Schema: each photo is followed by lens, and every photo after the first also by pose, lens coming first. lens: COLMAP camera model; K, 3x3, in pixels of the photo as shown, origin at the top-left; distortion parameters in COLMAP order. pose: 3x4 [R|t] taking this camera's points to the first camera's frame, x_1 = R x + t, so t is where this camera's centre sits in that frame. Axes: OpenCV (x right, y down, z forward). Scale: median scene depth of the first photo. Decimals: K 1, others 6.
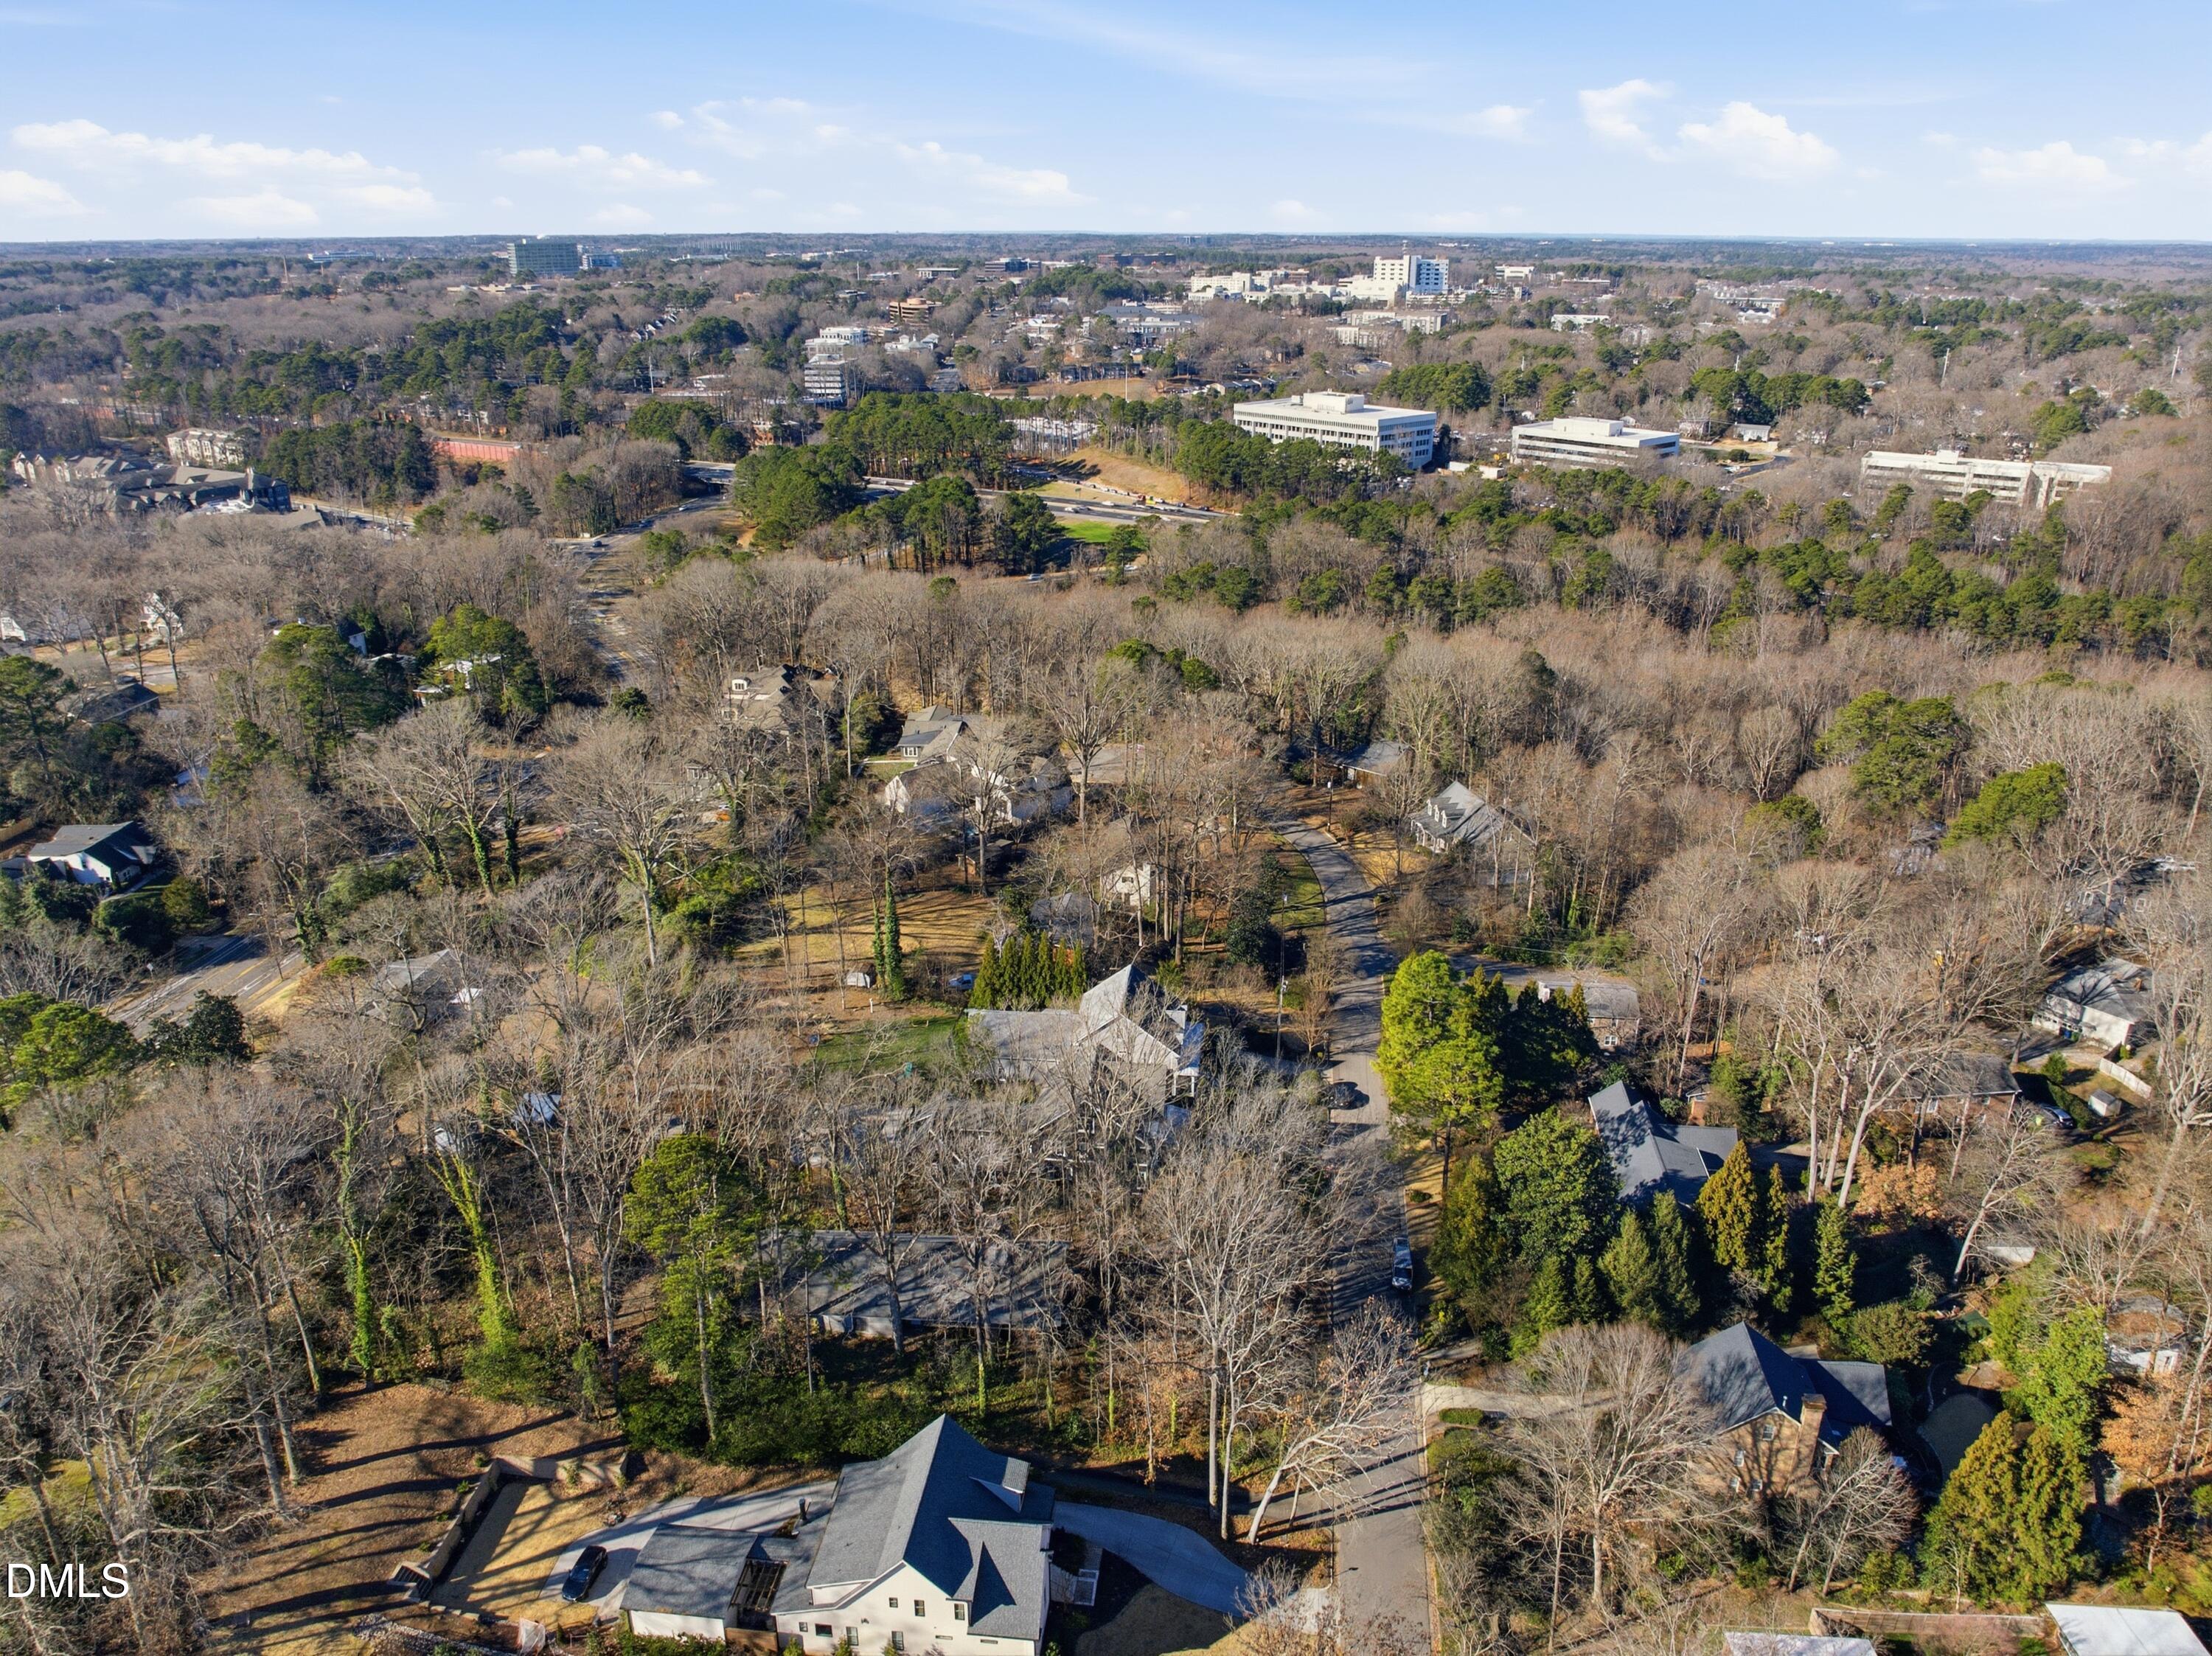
lens RADIAL K [[1574.7, 0, 1106.0], [0, 1574.7, 828.0], [0, 0, 1]] dist [-0.004557, 0.002197]
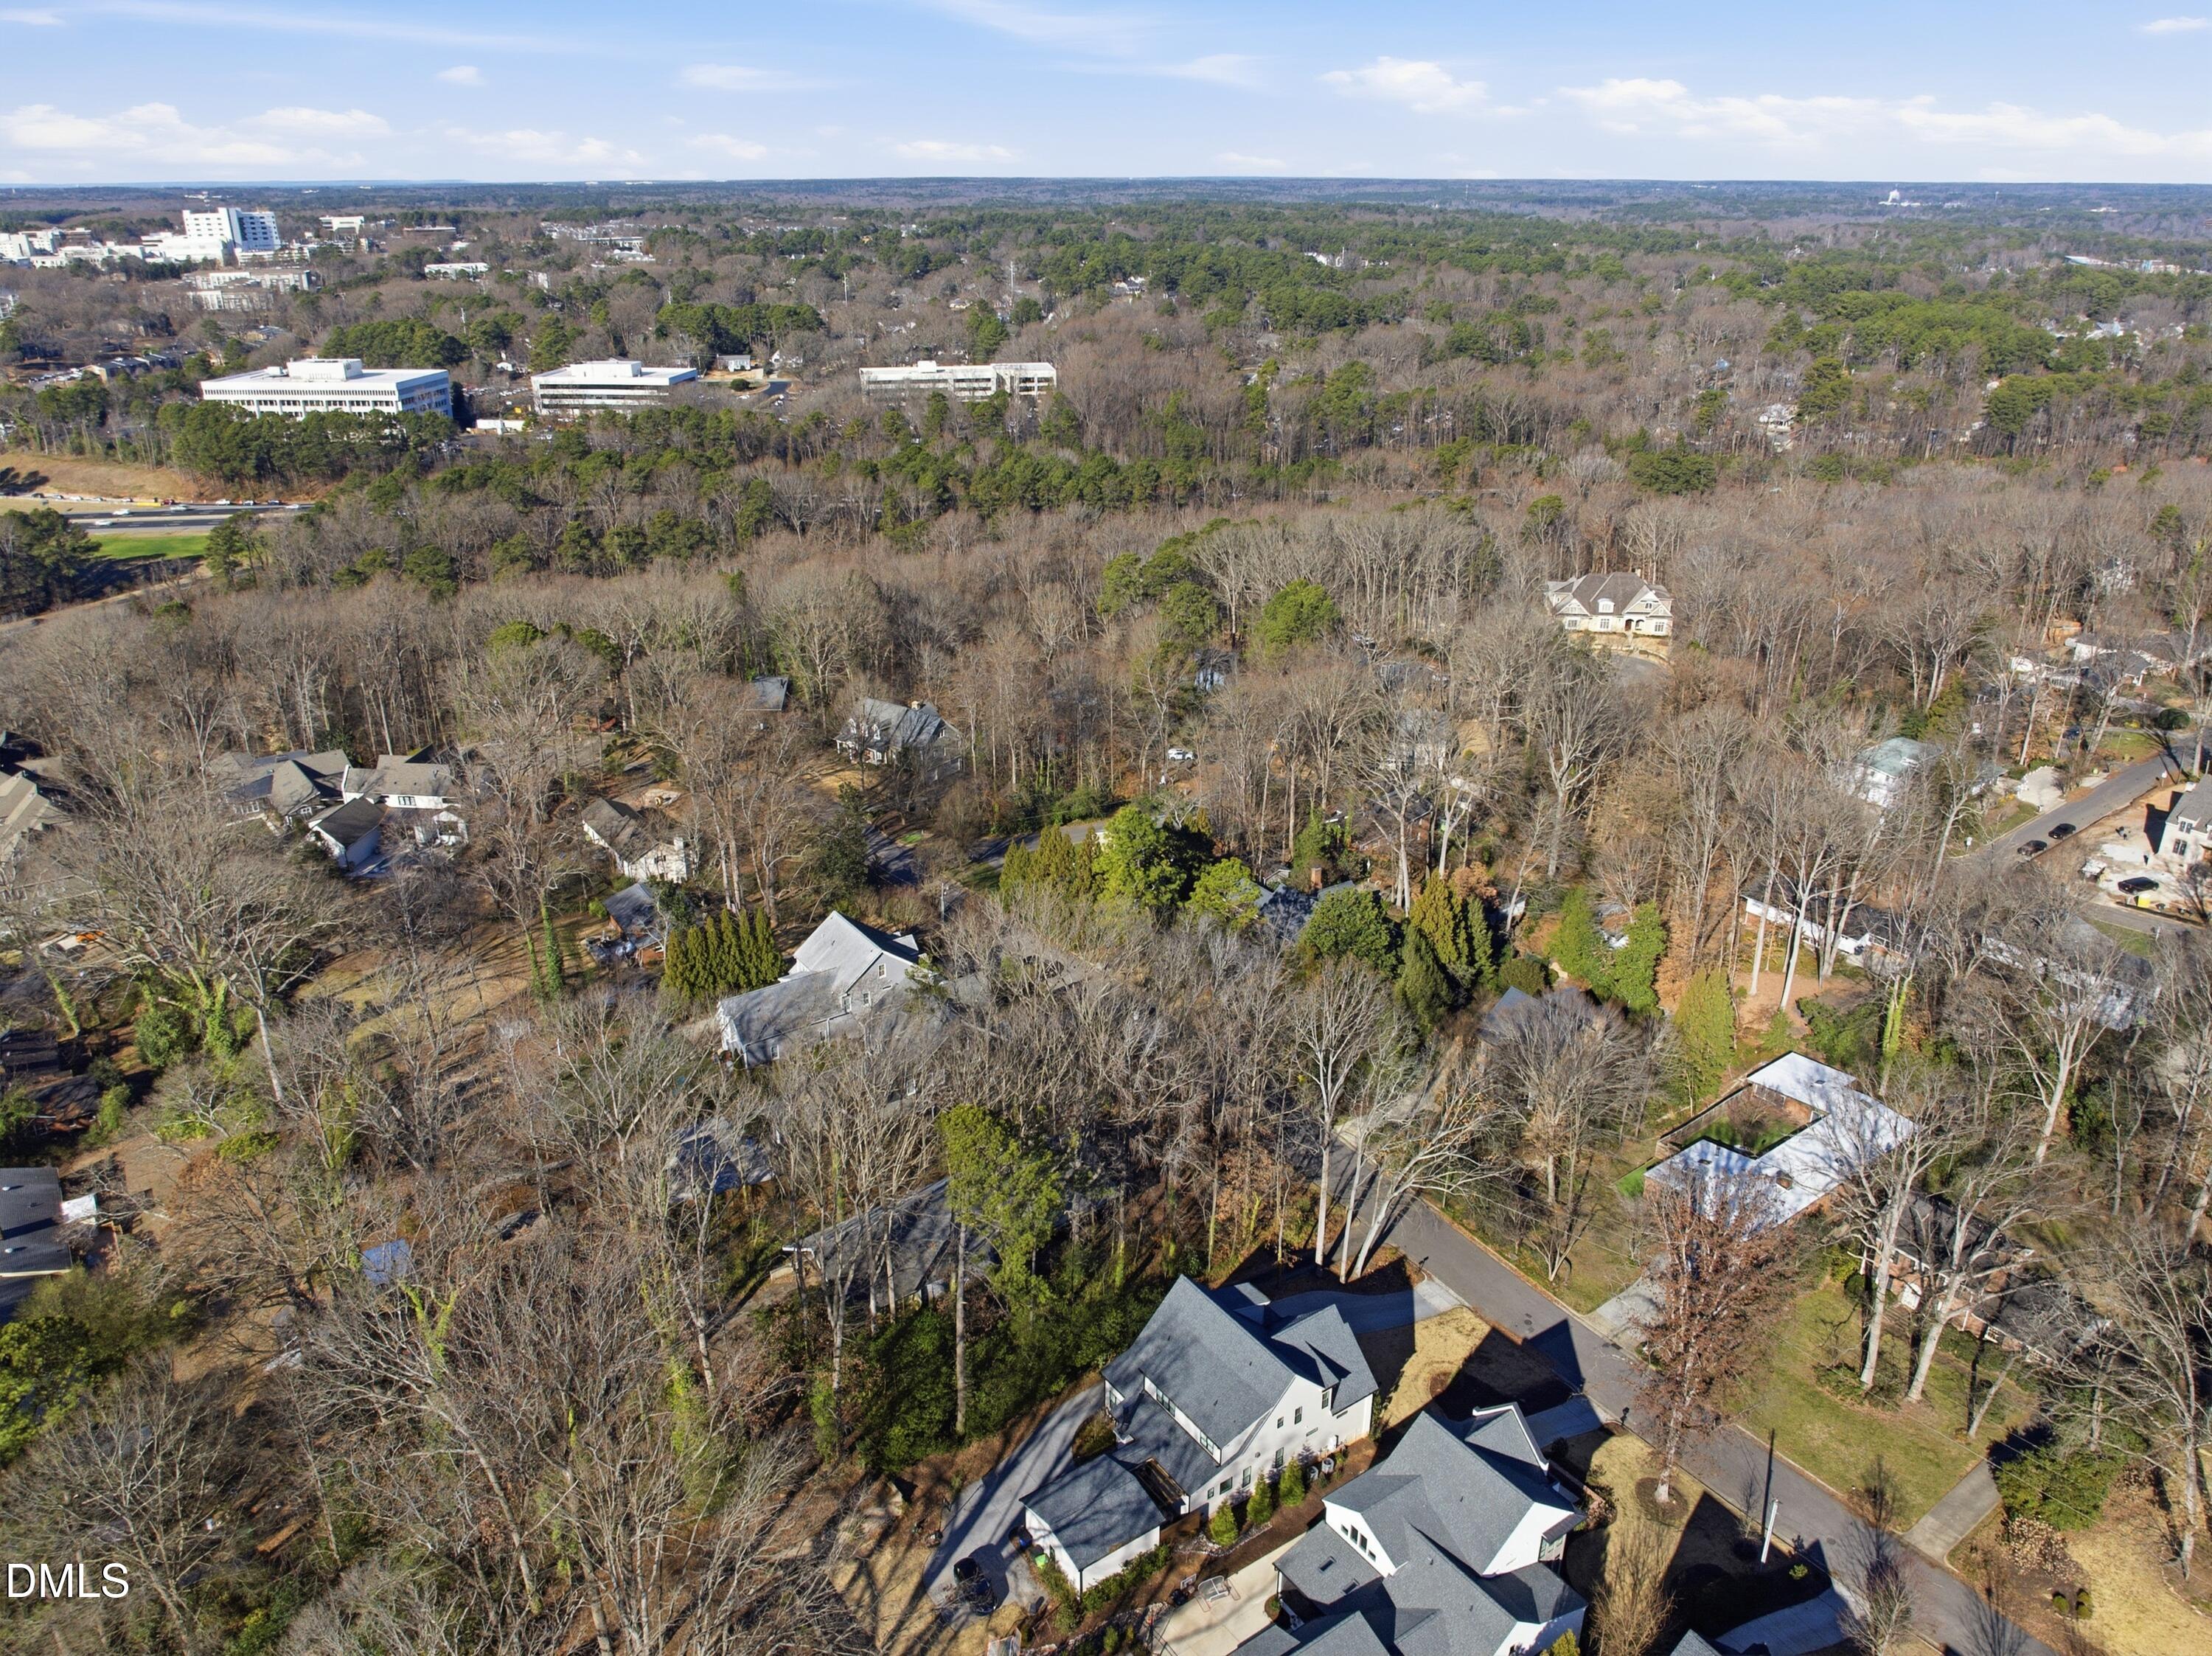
lens RADIAL K [[1527.6, 0, 1106.0], [0, 1527.6, 828.0], [0, 0, 1]] dist [-0.006258, -0.003301]
pose [[0.754178, -0.268582, 0.599233, -0.122058], [0.243392, 0.961867, 0.124792, -0.012943], [-0.609899, 0.051733, 0.790789, 0.030901]]
